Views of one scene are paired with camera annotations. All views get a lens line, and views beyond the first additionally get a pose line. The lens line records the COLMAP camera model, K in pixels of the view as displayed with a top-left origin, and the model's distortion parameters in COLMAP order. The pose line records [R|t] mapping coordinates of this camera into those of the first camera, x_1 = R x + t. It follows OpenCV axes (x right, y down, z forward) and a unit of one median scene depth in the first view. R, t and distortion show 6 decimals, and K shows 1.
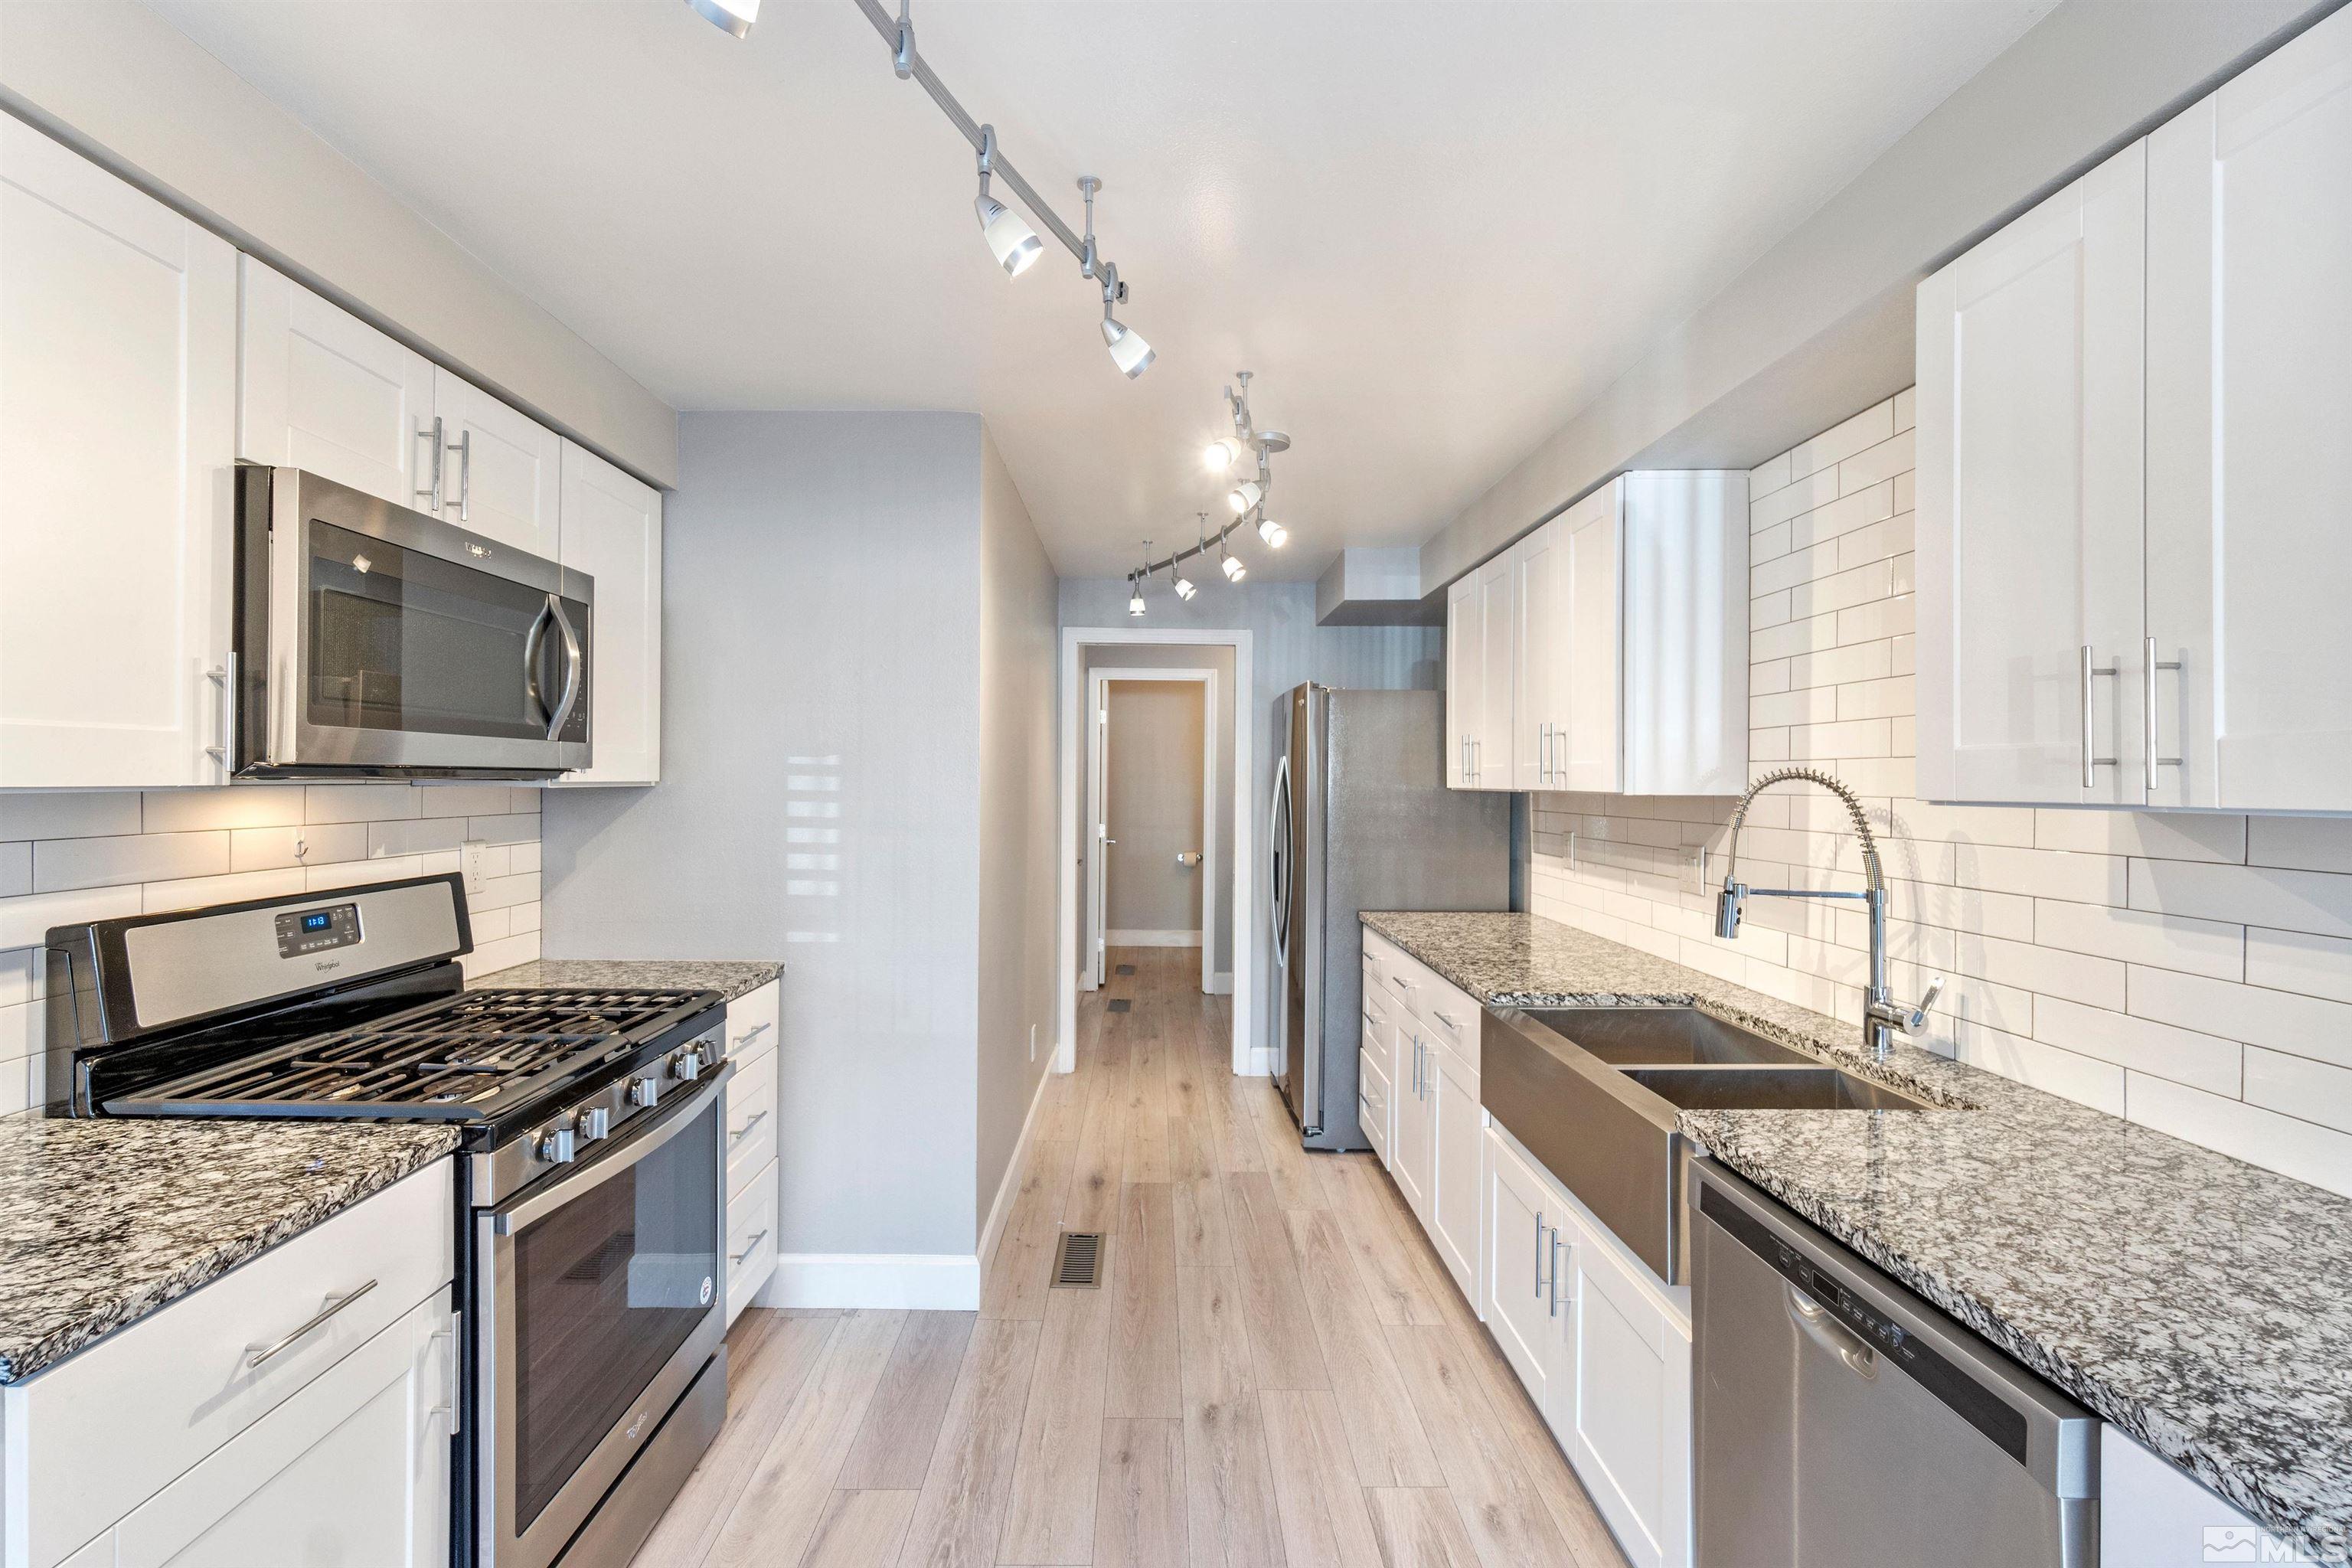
lens RADIAL K [[1018.2, 0, 1173.8], [0, 1018.2, 774.3], [0, 0, 1]] dist [-0.004019, -0.000827]
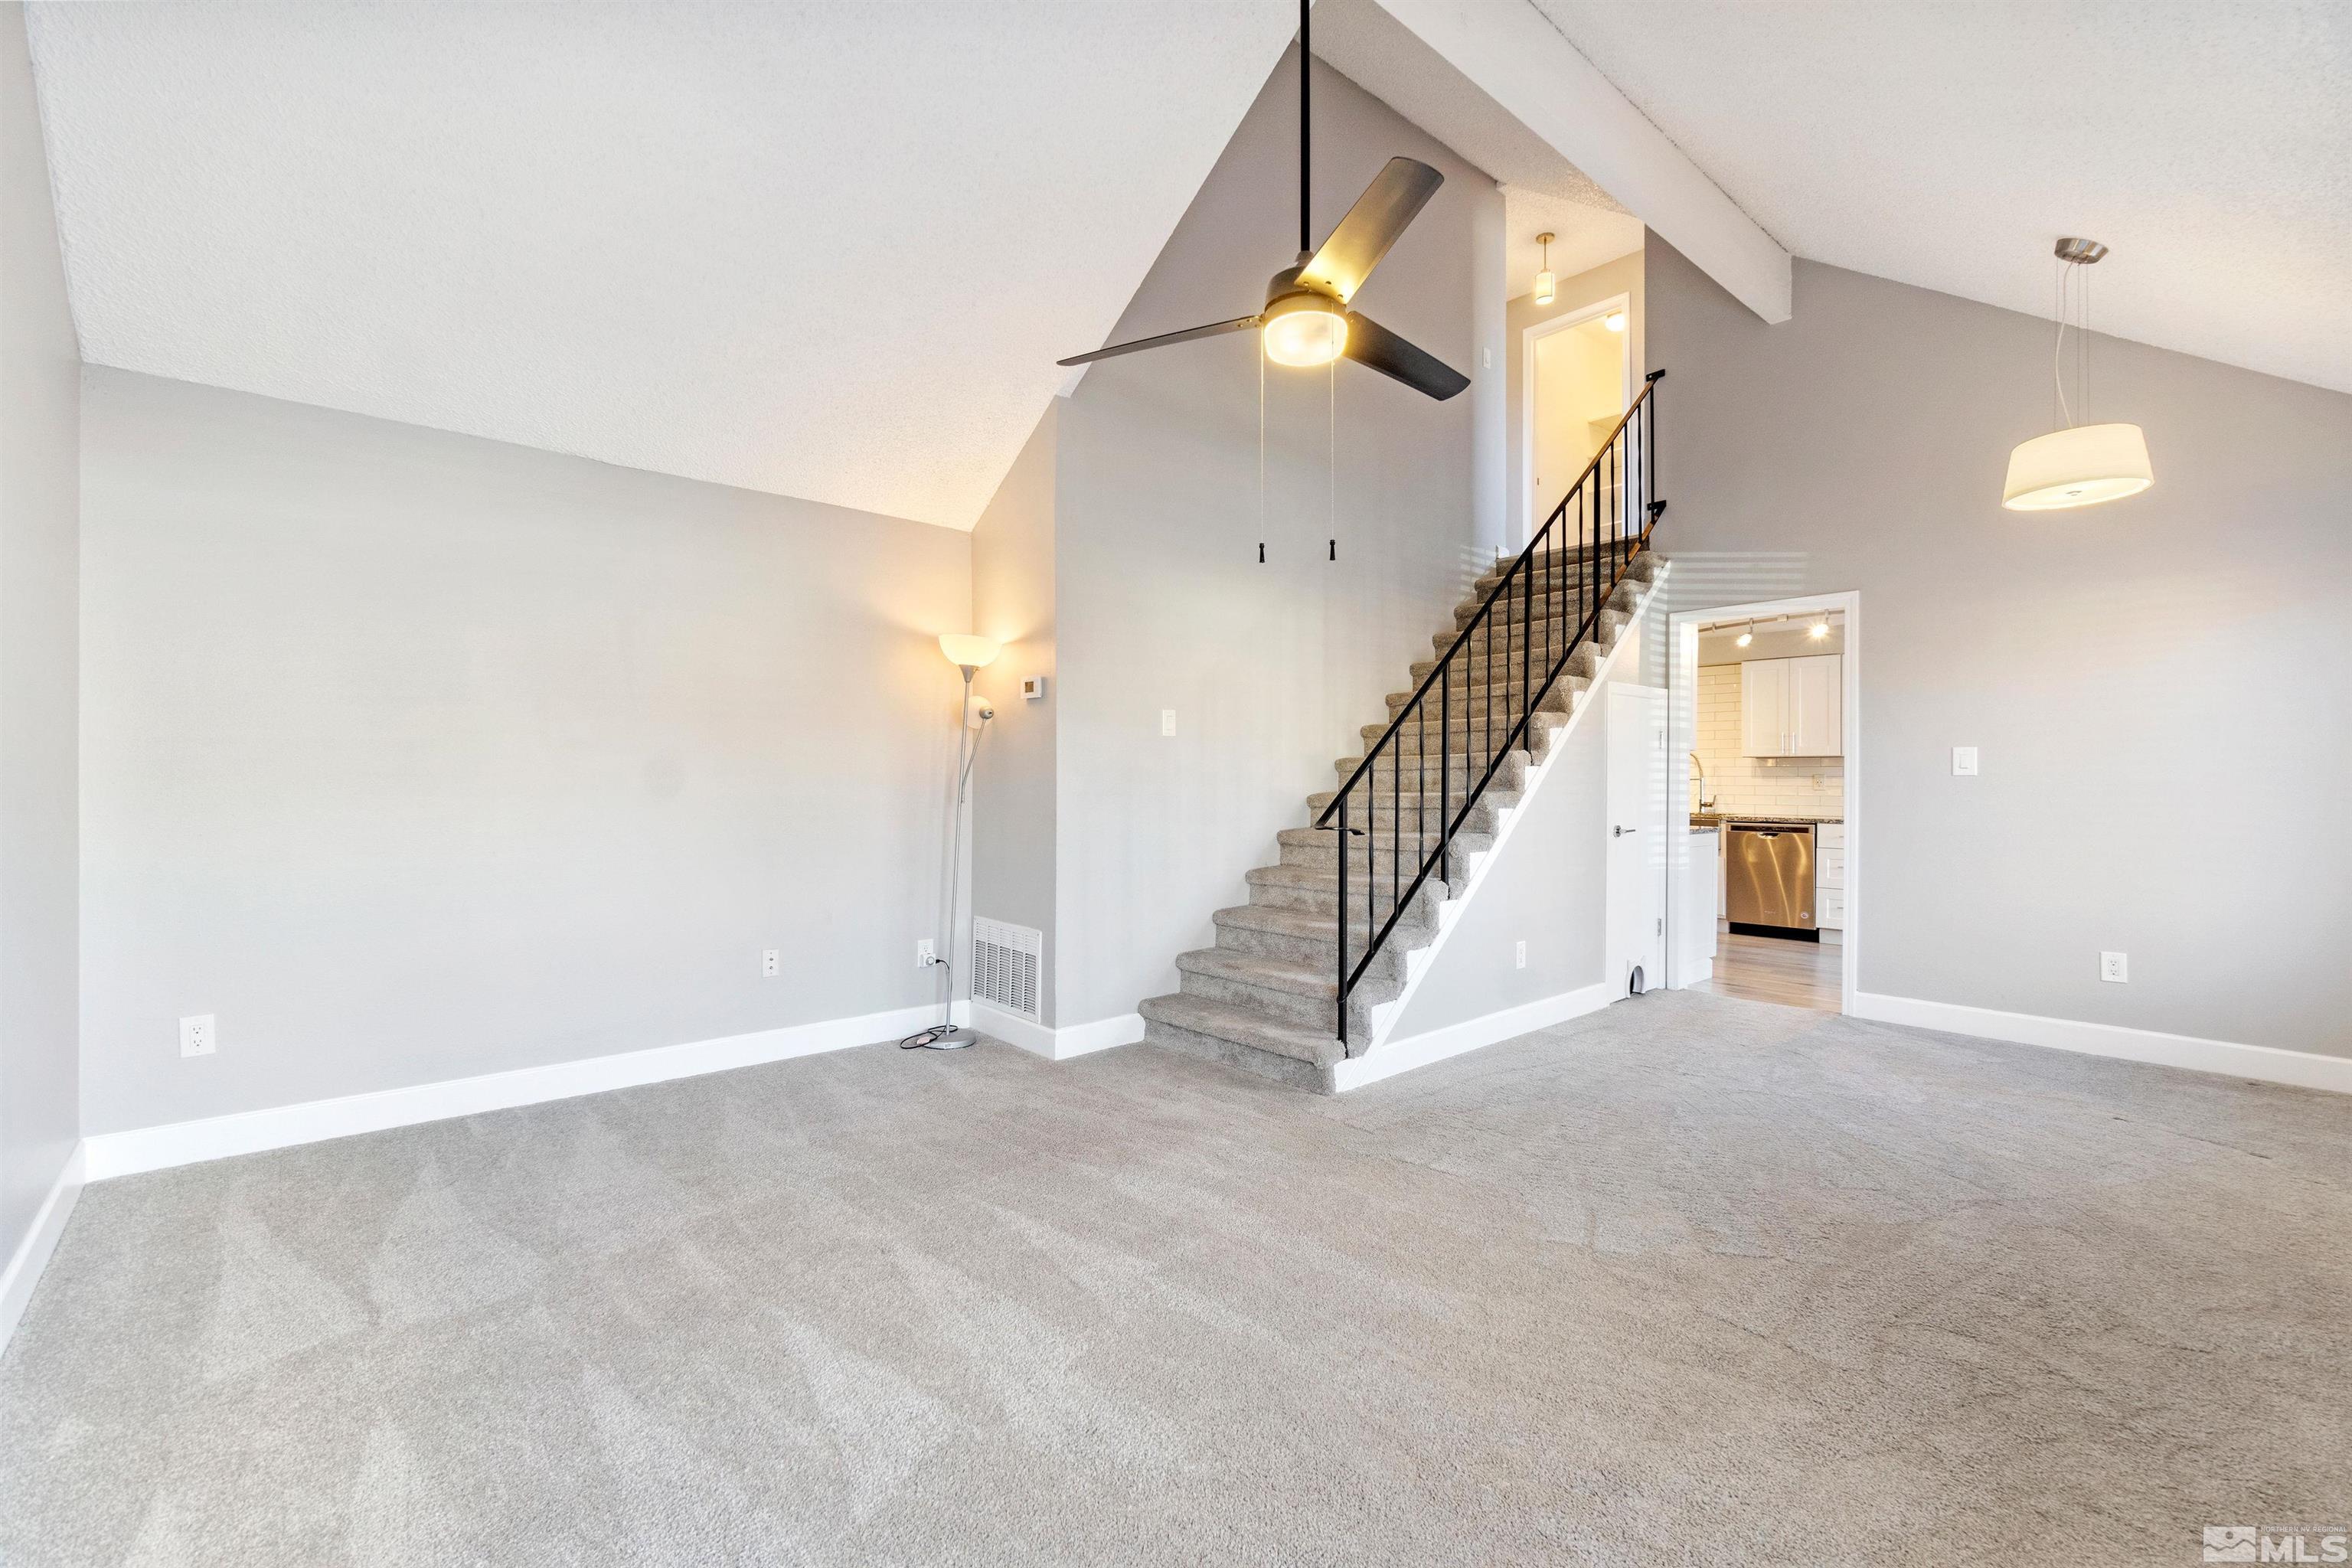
lens RADIAL K [[1018.2, 0, 1166.4], [0, 1018.2, 777.5], [0, 0, 1]] dist [-0.004019, -0.000827]
pose [[0.769427, -0.006159, 0.638705, -4.946679], [0.000536, 0.999959, 0.008996, 0.087171], [-0.638735, -0.006579, 0.769399, -1.183076]]
